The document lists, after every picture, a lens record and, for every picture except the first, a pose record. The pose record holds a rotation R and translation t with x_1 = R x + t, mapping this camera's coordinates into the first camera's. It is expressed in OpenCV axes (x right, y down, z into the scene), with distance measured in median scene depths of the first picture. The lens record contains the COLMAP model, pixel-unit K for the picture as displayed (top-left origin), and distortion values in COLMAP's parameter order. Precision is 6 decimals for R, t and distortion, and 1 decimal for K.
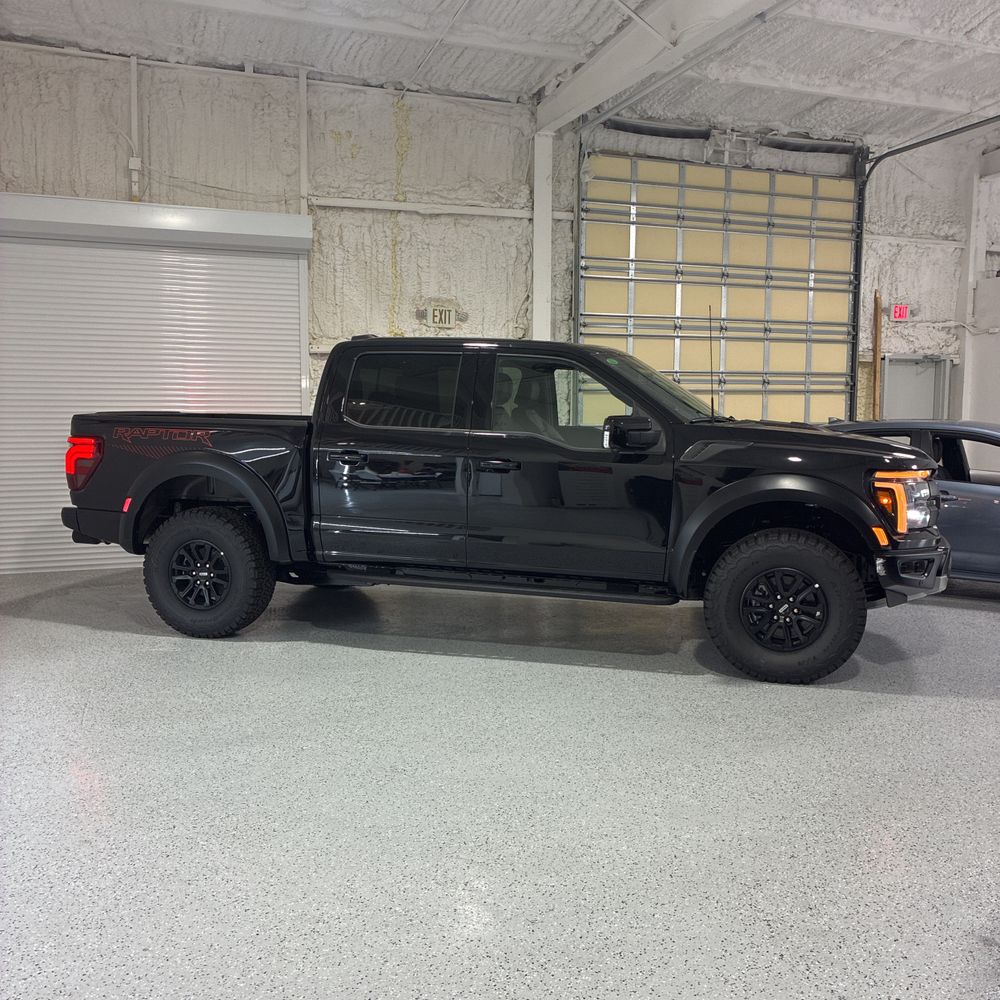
lens RADIAL K [[980.8, 0, 500.3], [0, 980.8, 513.8], [0, 0, 1]] dist [0.005855, -0.008335]
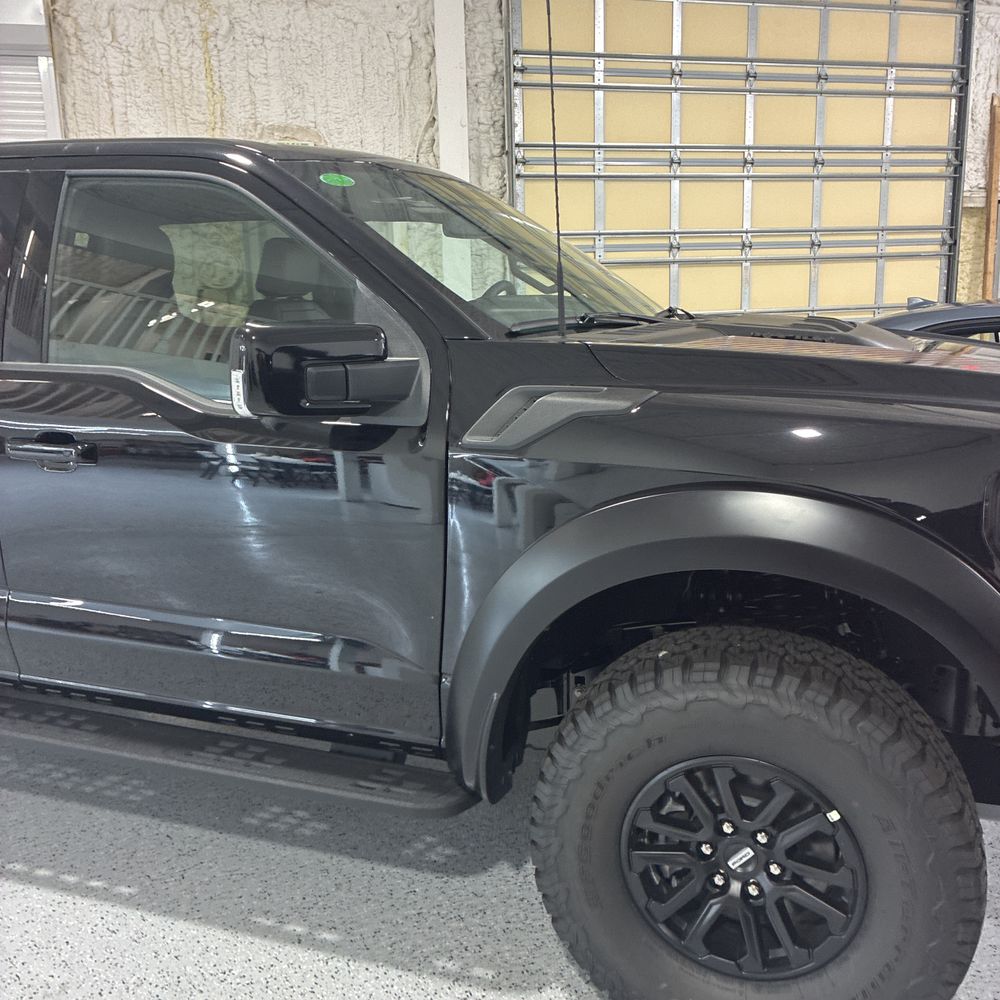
lens RADIAL K [[992.1, 0, 493.7], [0, 992.1, 506.1], [0, 0, 1]] dist [0.014804, 0.003611]
pose [[0.996518, -0.014450, -0.082111, 0.114176], [0.022886, 0.994445, 0.102744, -0.034748], [0.080170, -0.104265, 0.991313, 0.320634]]
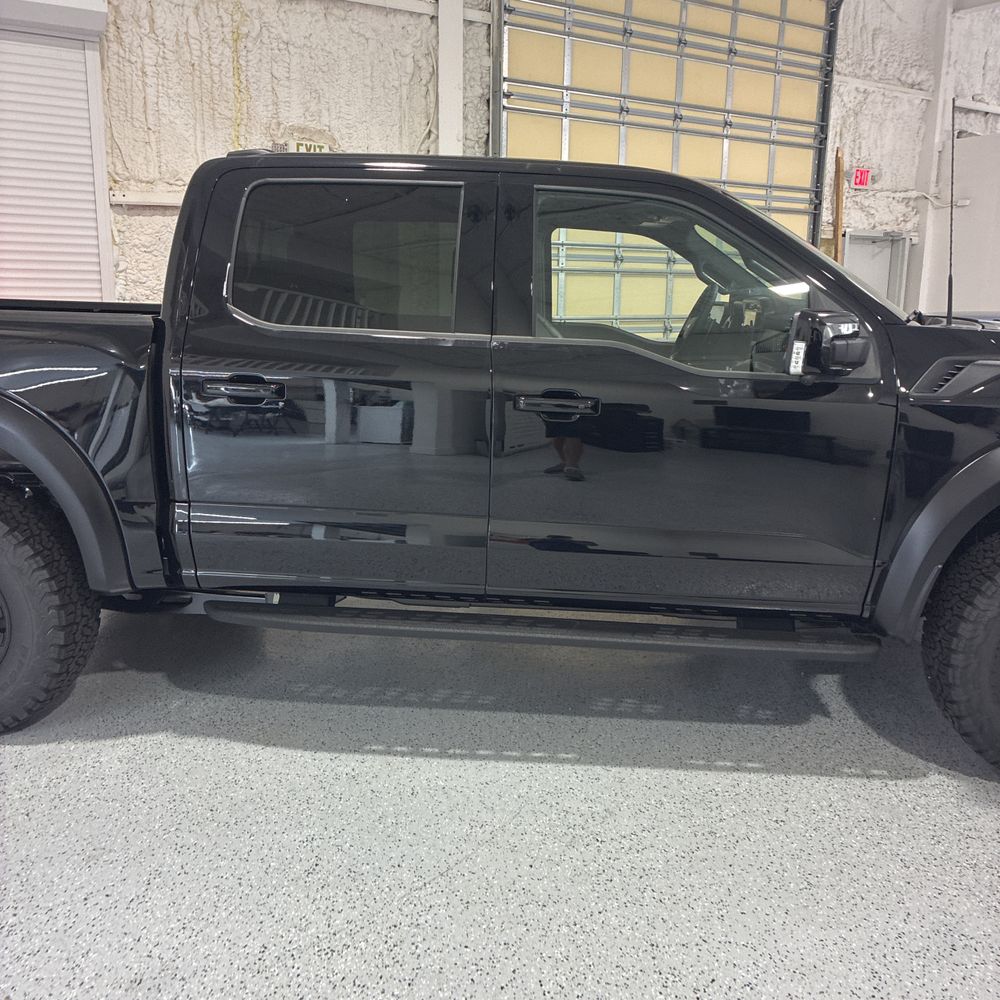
lens RADIAL K [[993.6, 0, 500.0], [0, 993.6, 500.0], [0, 0, 1]] dist [0.017813, -0.009431]
pose [[0.979000, -0.033655, 0.201064, -0.073008], [0.013852, 0.994982, 0.099094, -0.027946], [-0.203390, -0.094228, 0.974553, 0.258343]]
